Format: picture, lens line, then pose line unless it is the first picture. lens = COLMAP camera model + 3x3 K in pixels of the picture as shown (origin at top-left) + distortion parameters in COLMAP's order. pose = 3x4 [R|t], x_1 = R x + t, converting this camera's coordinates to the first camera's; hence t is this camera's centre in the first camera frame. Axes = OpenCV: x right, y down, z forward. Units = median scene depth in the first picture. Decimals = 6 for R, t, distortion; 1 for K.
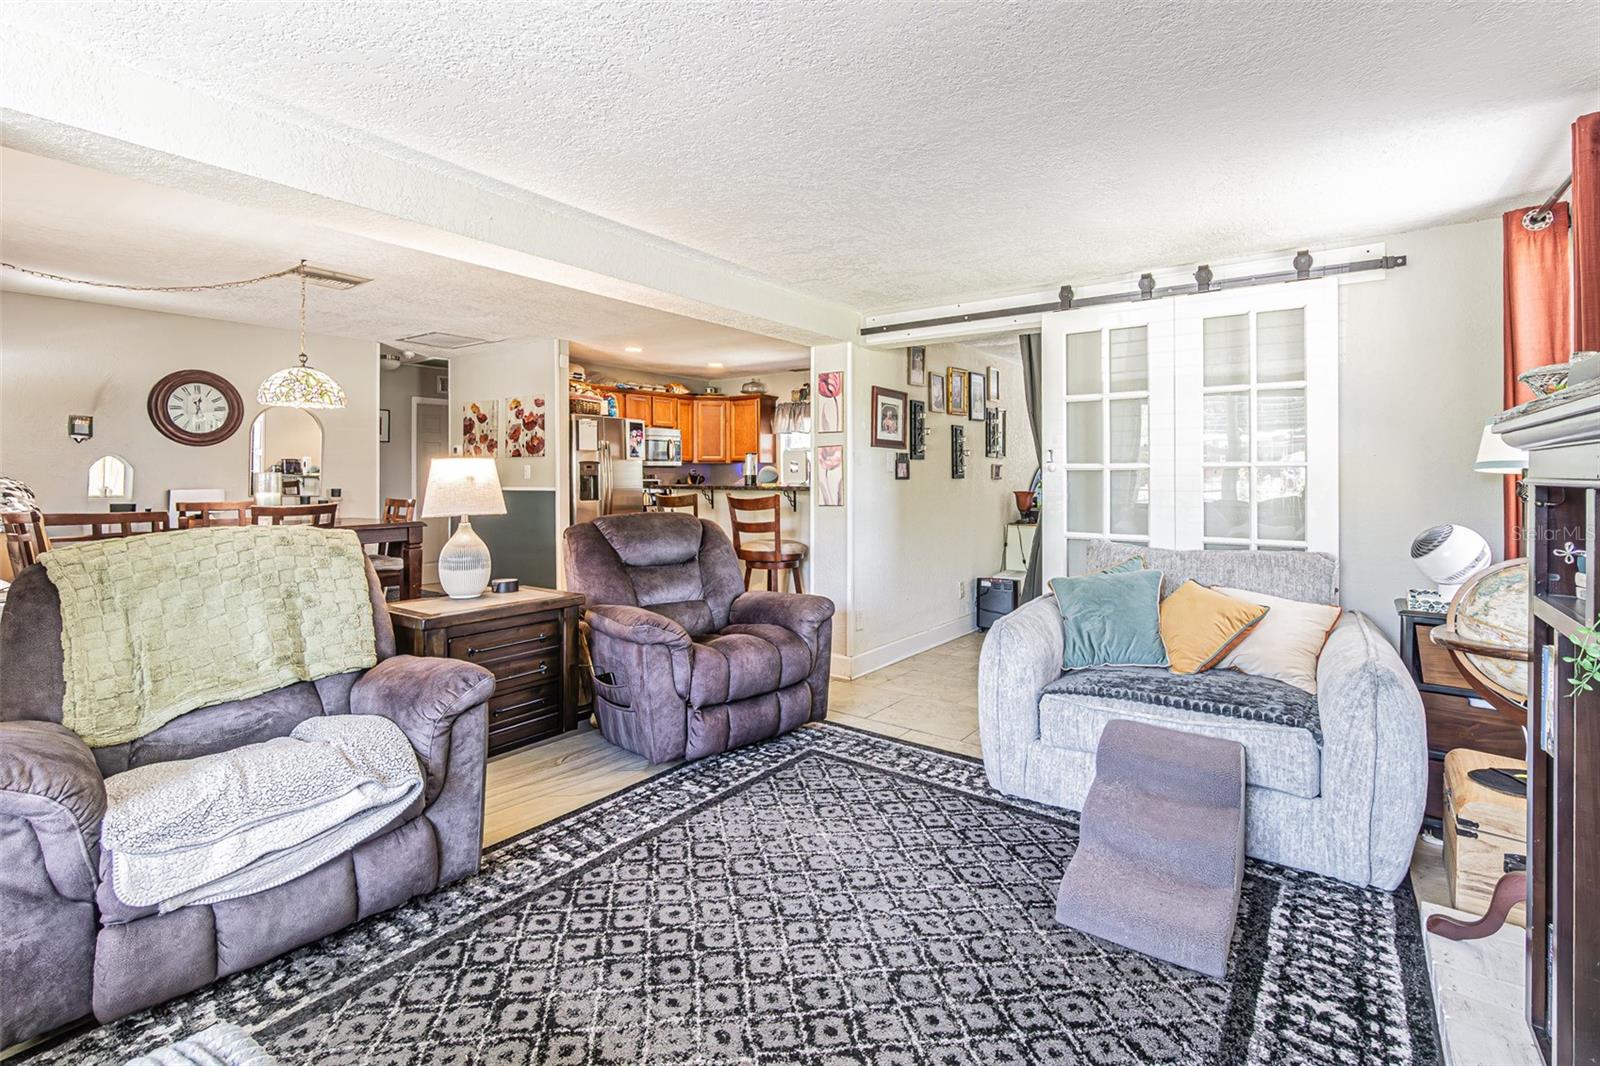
lens RADIAL K [[743.0, 0, 782.9], [0, 743.0, 484.2], [0, 0, 1]] dist [-0.019790, 0.000108]
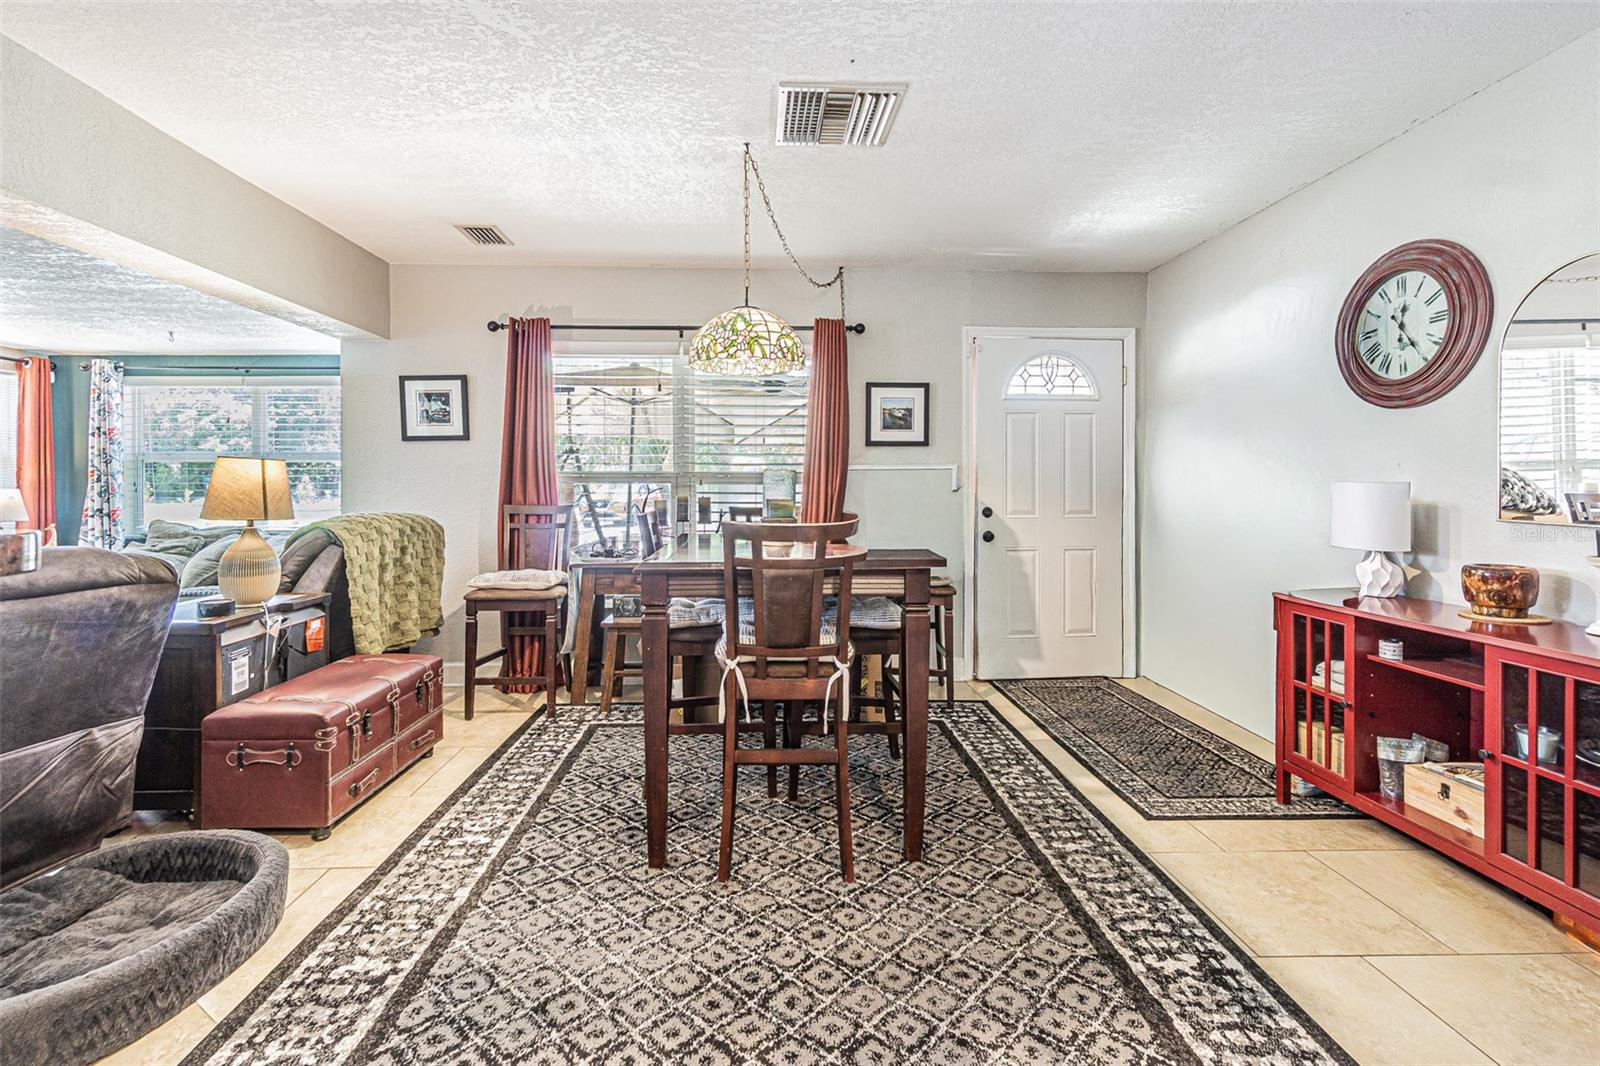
lens RADIAL K [[714.7, 0, 790.0], [0, 714.7, 500.1], [0, 0, 1]] dist [0.001863, 0.000480]
pose [[-0.765148, 0.020127, -0.643540, -0.319590], [-0.000592, 0.999489, 0.031963, -0.009416], [0.643855, 0.024837, -0.764745, 1.900284]]
